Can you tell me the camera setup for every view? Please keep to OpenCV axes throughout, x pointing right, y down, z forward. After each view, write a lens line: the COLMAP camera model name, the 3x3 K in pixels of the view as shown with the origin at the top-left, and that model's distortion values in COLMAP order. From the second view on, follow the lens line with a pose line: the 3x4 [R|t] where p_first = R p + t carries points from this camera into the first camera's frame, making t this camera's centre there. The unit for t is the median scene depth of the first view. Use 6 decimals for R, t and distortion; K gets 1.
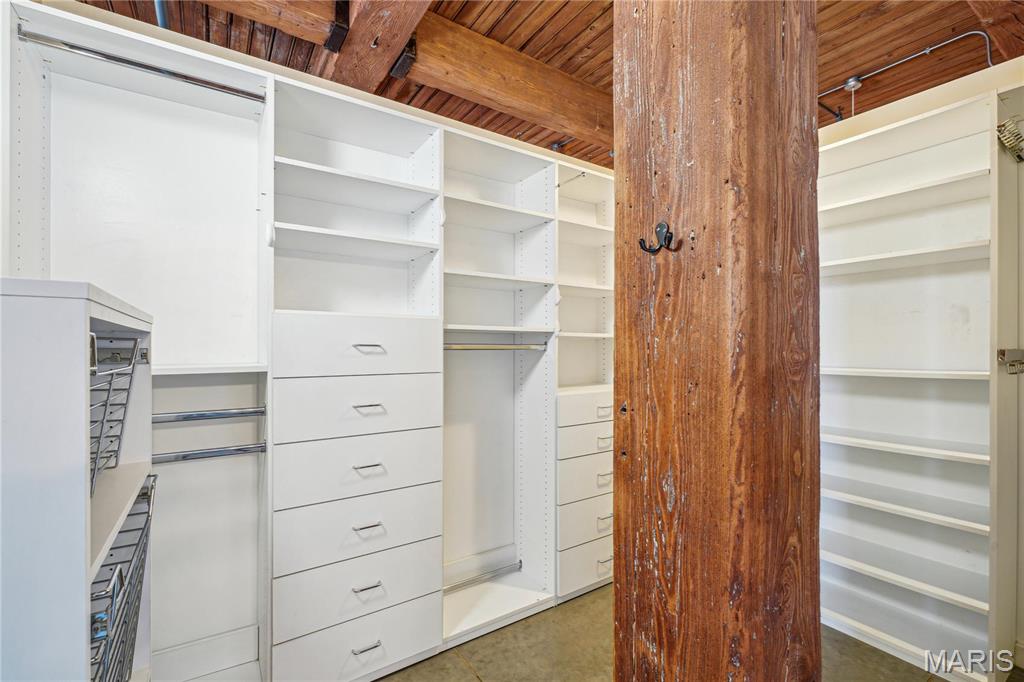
lens RADIAL K [[447.7, 0, 513.6], [0, 447.7, 344.1], [0, 0, 1]] dist [0.000612, 0.000109]
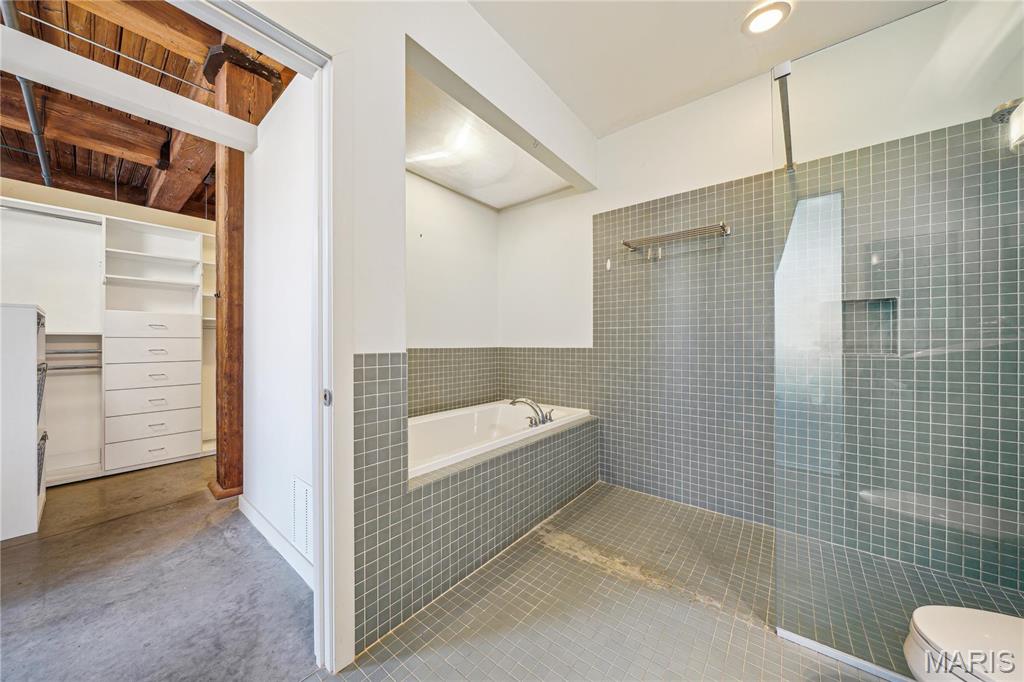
lens RADIAL K [[351.4, 0, 508.4], [0, 351.4, 343.3], [0, 0, 1]] dist [-0.002970, -0.000248]
pose [[0.962166, 0.001705, 0.272459, 0.987696], [-0.003757, 0.999968, 0.007010, 0.078670], [-0.272438, -0.007769, 0.962142, -1.339188]]
